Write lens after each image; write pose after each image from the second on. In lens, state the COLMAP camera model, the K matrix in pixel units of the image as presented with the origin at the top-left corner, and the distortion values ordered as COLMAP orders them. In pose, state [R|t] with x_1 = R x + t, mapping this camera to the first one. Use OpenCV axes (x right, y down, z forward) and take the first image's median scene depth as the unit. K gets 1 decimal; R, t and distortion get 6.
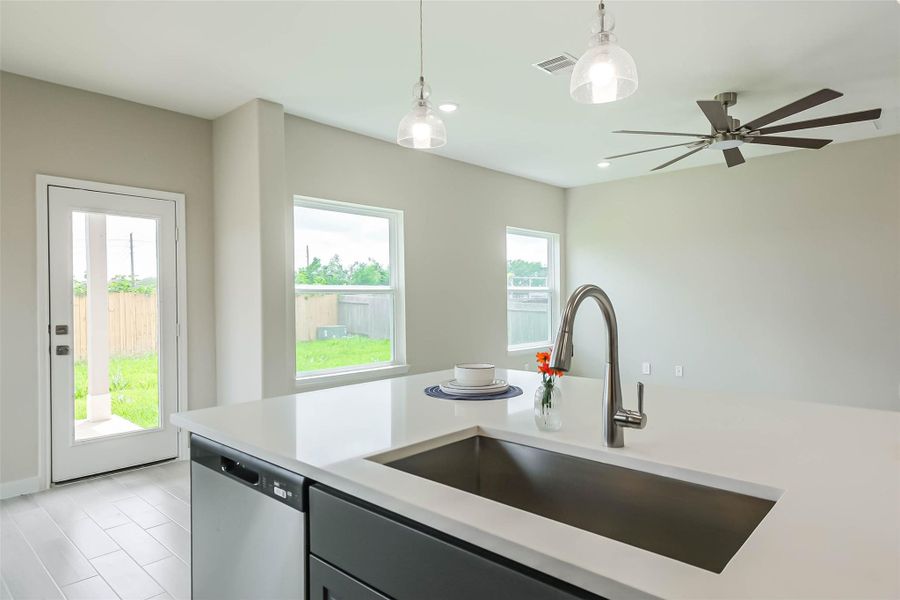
lens RADIAL K [[537.4, 0, 450.0], [0, 537.4, 300.0], [0, 0, 1]] dist [0.006895, 0.001040]
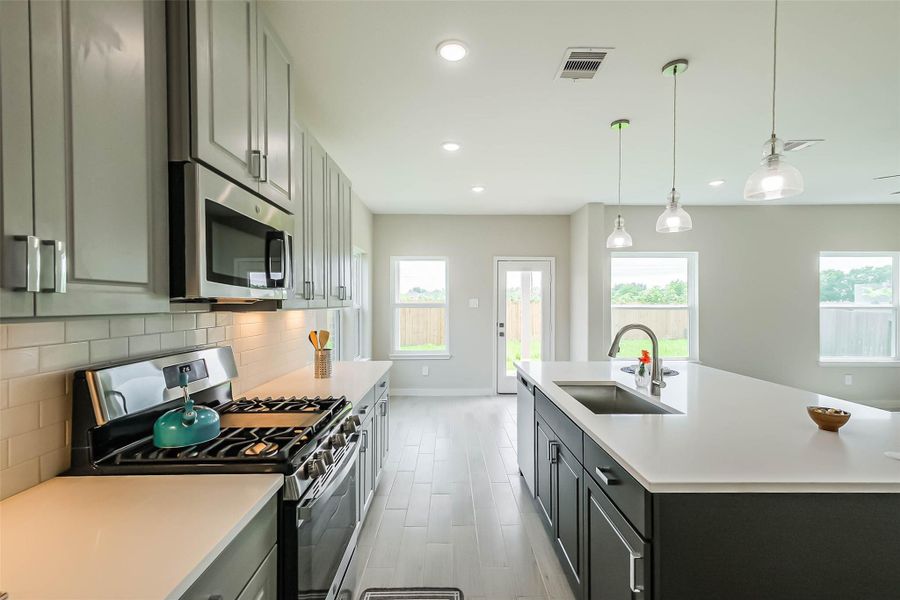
lens RADIAL K [[403.5, 0, 452.8], [0, 403.5, 296.4], [0, 0, 1]] dist [-0.000075, 0.000070]
pose [[0.688390, 0.000618, -0.725340, 0.343975], [-0.010900, 0.999896, -0.009493, -0.044117], [0.725259, 0.014441, 0.688325, -0.288284]]
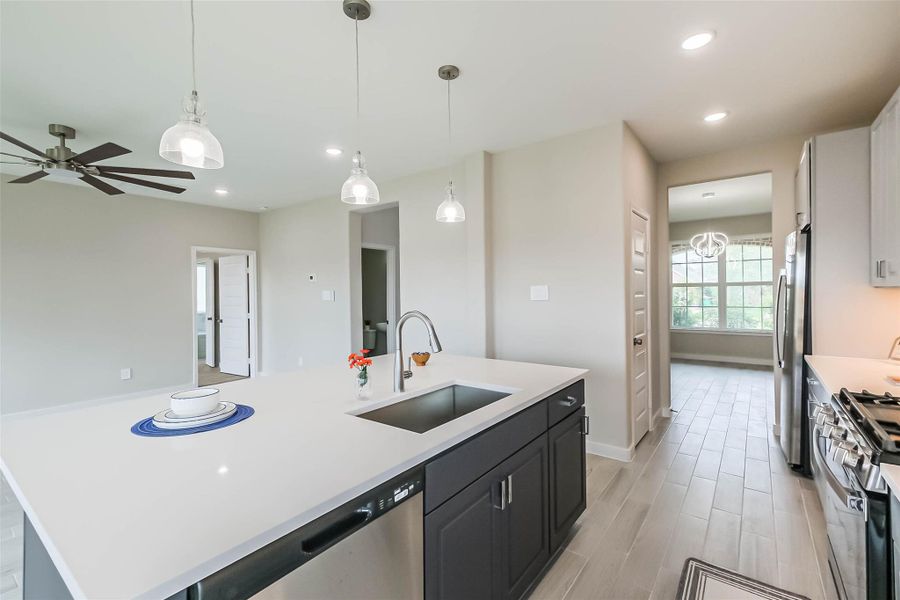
lens RADIAL K [[403.5, 0, 452.8], [0, 403.5, 296.4], [0, 0, 1]] dist [-0.000075, 0.000070]
pose [[-0.109062, -0.006682, 0.994012, -0.419136], [0.024627, 0.999652, 0.009422, -0.020818], [-0.993730, 0.025508, -0.108860, 0.323229]]
